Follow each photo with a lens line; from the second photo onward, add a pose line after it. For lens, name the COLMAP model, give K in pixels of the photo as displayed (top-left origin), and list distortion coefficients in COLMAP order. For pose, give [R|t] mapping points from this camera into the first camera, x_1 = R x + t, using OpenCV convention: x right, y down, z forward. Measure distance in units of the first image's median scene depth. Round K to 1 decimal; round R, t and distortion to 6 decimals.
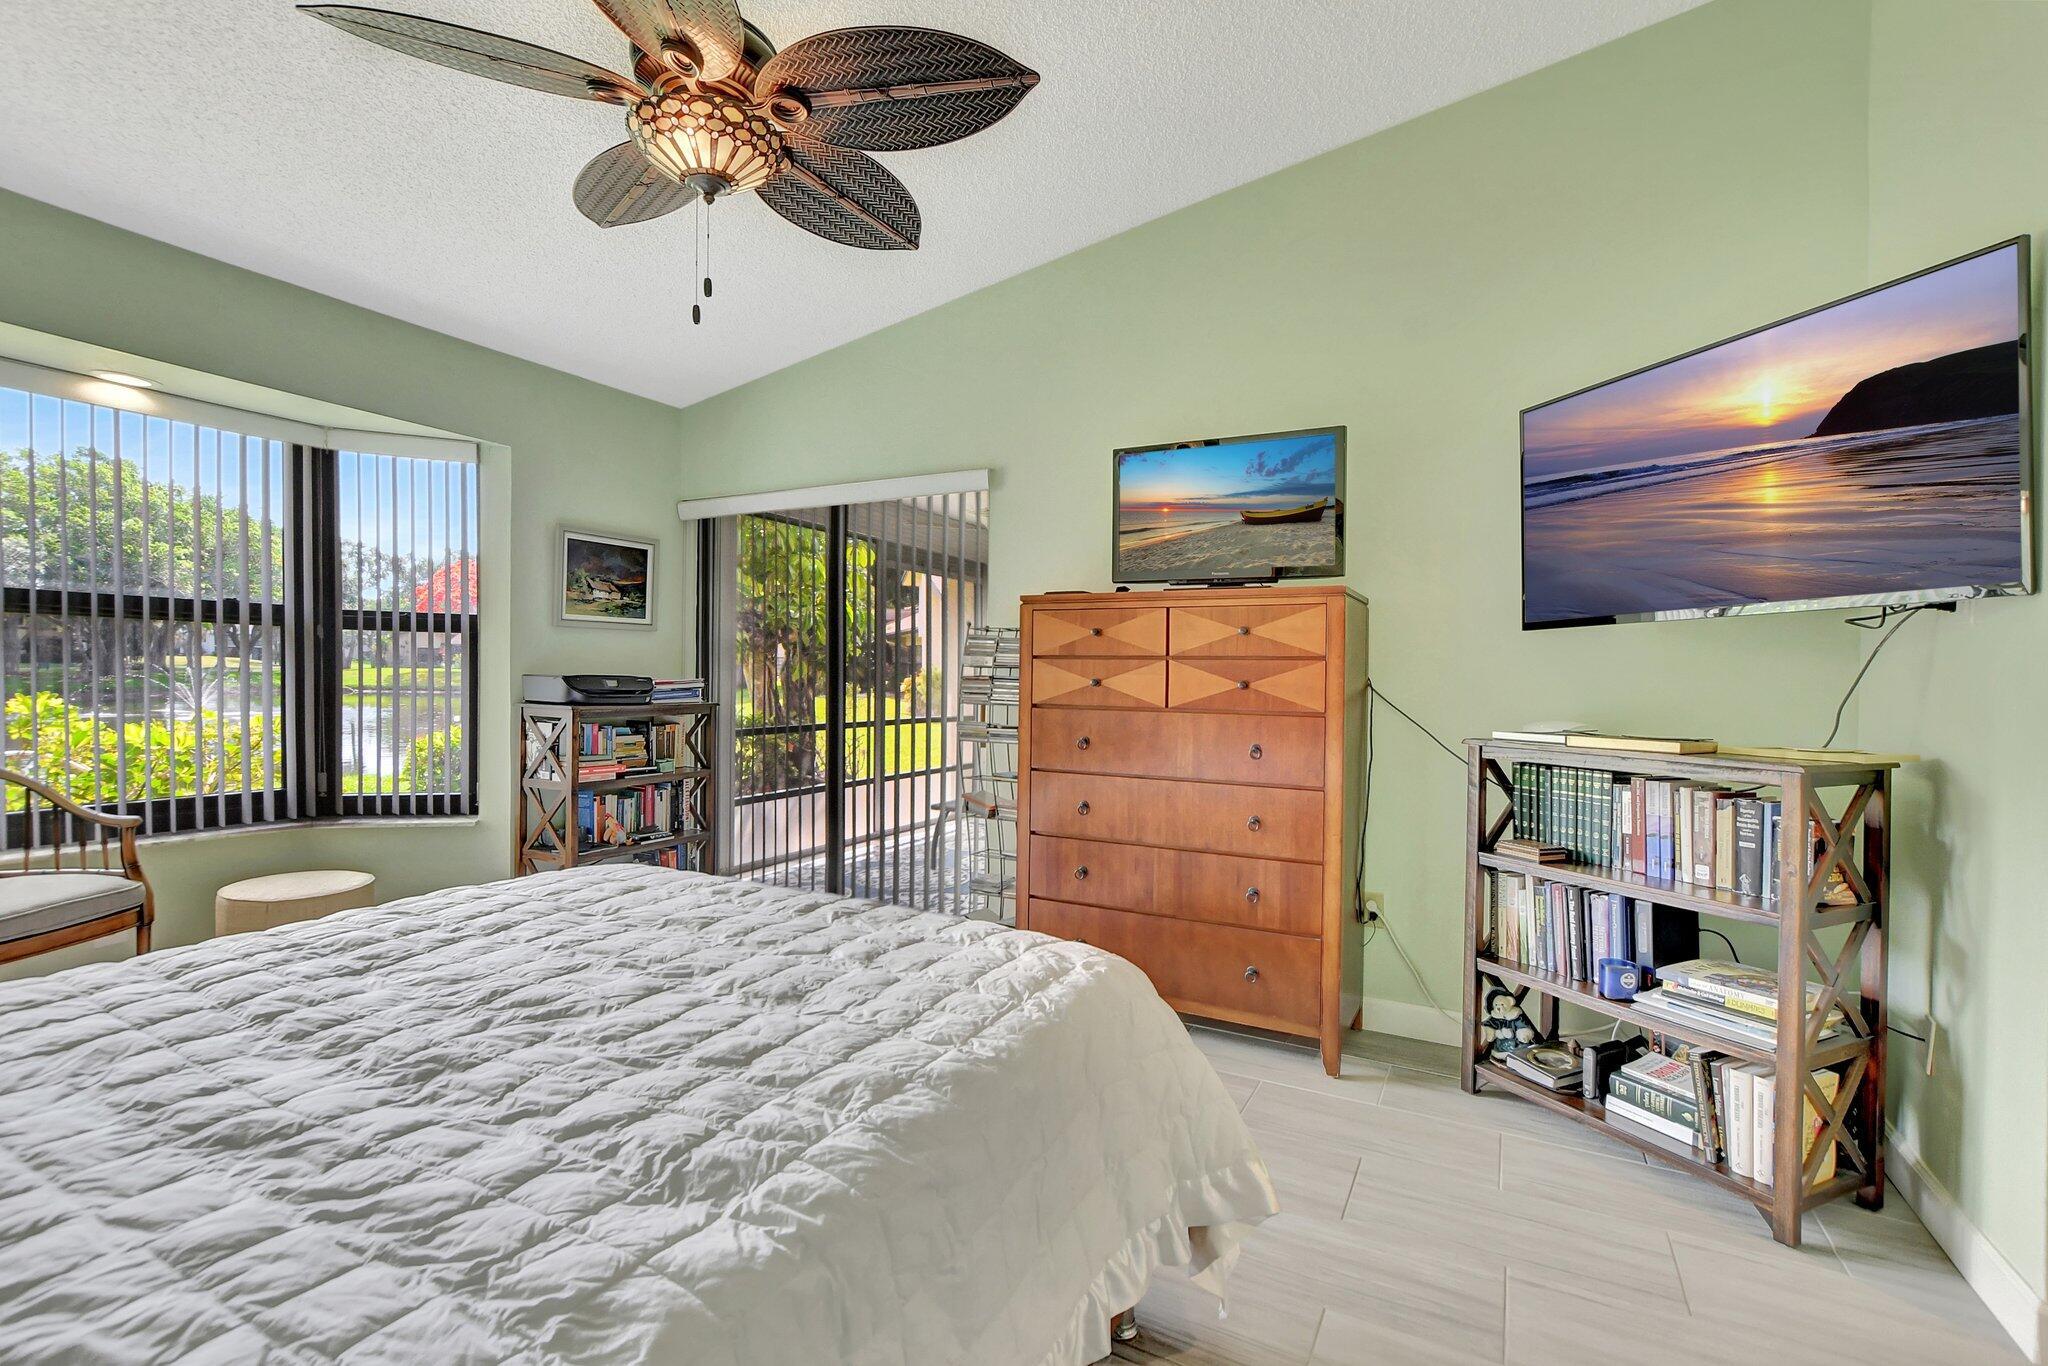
lens RADIAL K [[901.7, 0, 1029.3], [0, 901.7, 682.0], [0, 0, 1]] dist [-0.032136, 0.000626]
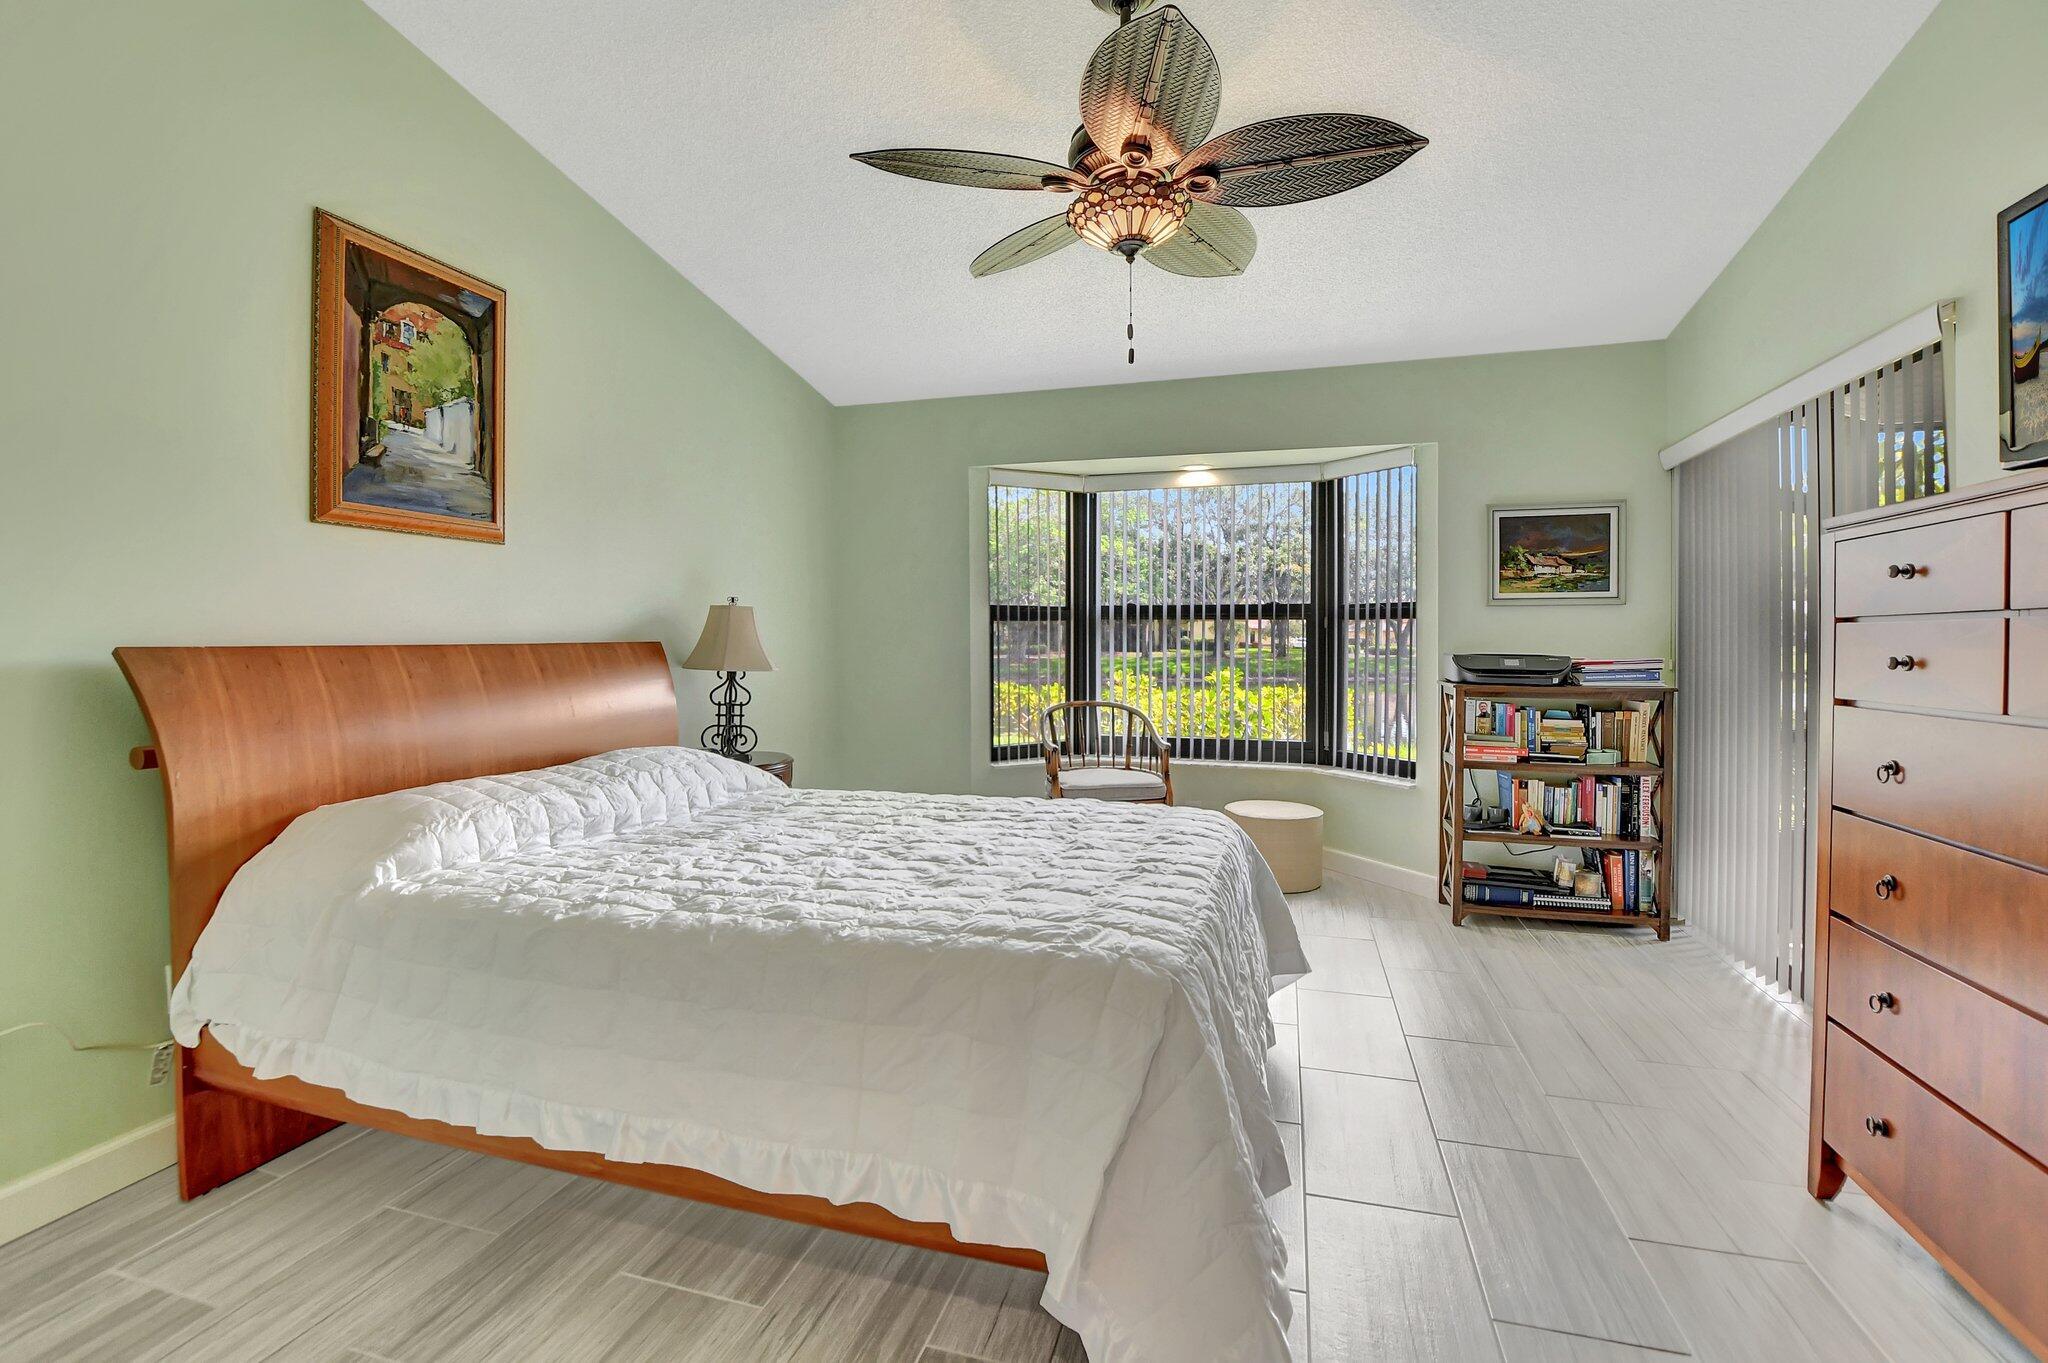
lens RADIAL K [[901.7, 0, 1009.9], [0, 901.7, 641.9], [0, 0, 1]] dist [-0.032136, 0.000626]
pose [[0.189491, -0.019978, -0.981679, 0.359605], [-0.007633, 0.999733, -0.021818, 0.004039], [0.981853, 0.011628, 0.189287, 0.273839]]
